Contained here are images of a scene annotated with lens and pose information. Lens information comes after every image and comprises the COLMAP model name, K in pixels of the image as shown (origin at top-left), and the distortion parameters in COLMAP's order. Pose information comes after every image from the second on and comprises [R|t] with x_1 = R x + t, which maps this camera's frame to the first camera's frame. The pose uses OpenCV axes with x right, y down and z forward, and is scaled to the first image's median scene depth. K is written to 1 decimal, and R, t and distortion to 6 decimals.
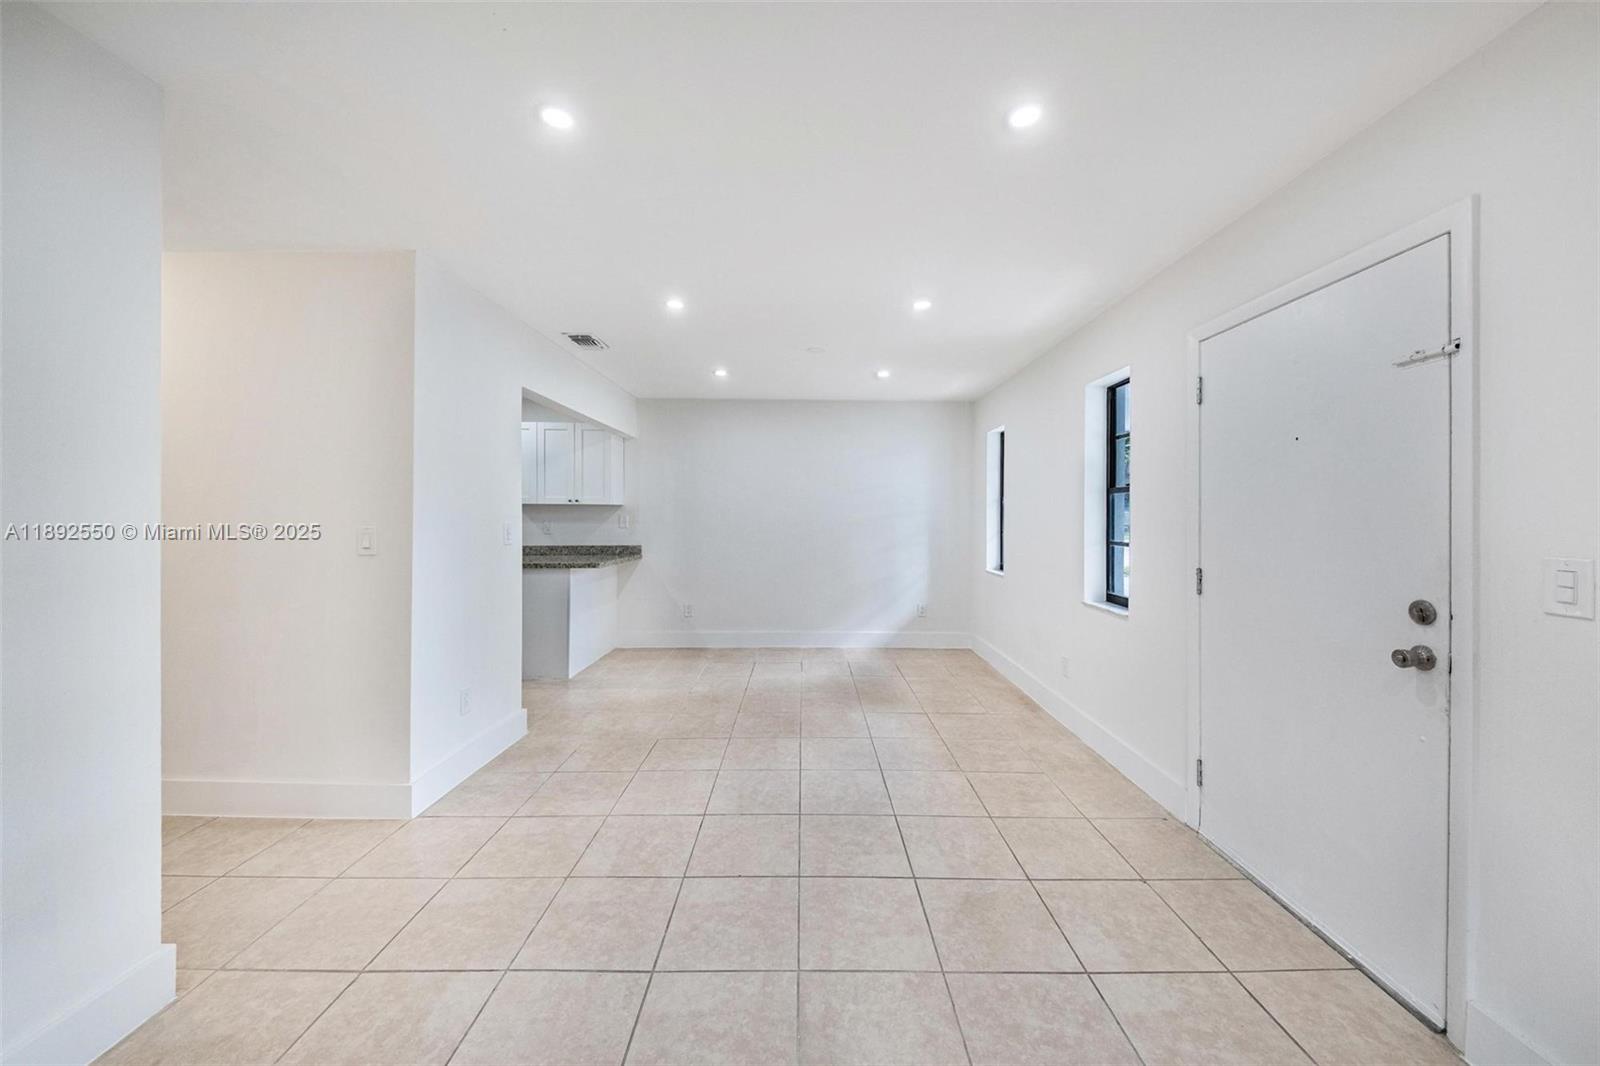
lens RADIAL K [[558.5, 0, 813.8], [0, 558.5, 507.6], [0, 0, 1]] dist [-0.011104, -0.001081]
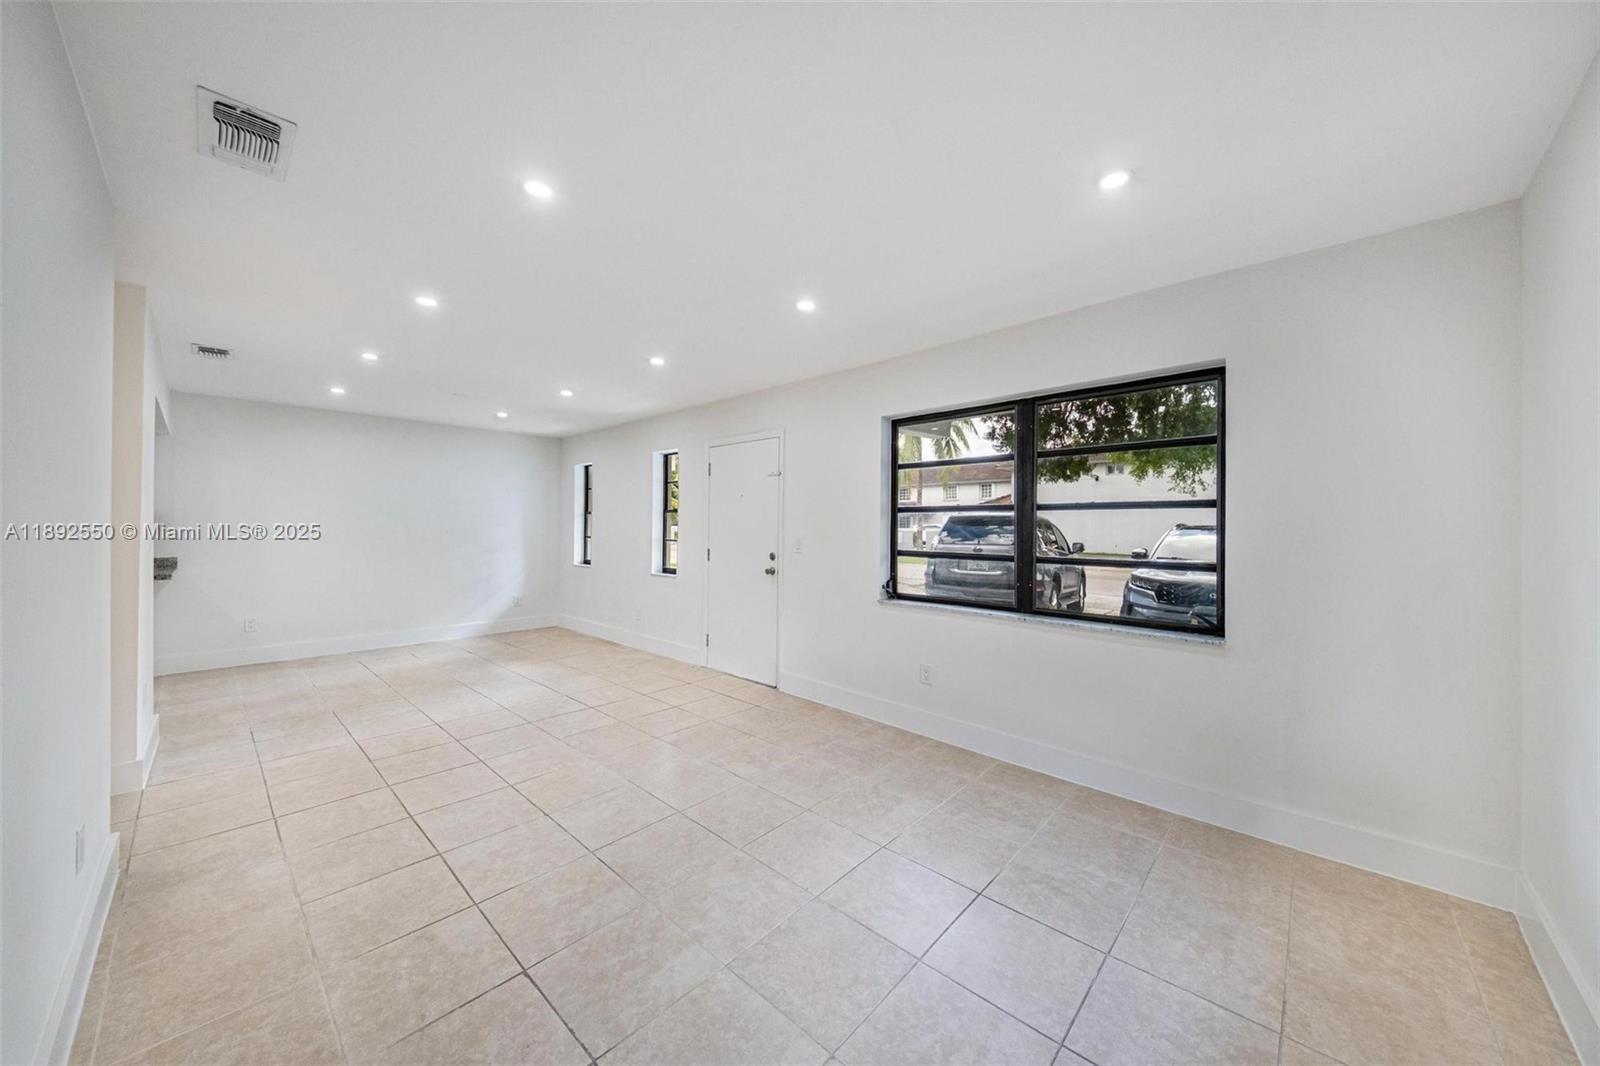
lens RADIAL K [[558.5, 0, 802.8], [0, 558.5, 525.0], [0, 0, 1]] dist [-0.011104, -0.001081]
pose [[0.691973, 0.003389, 0.721915, -0.607039], [-0.013724, 0.999870, 0.008461, -0.009110], [-0.721793, -0.015762, 0.691930, -0.752947]]
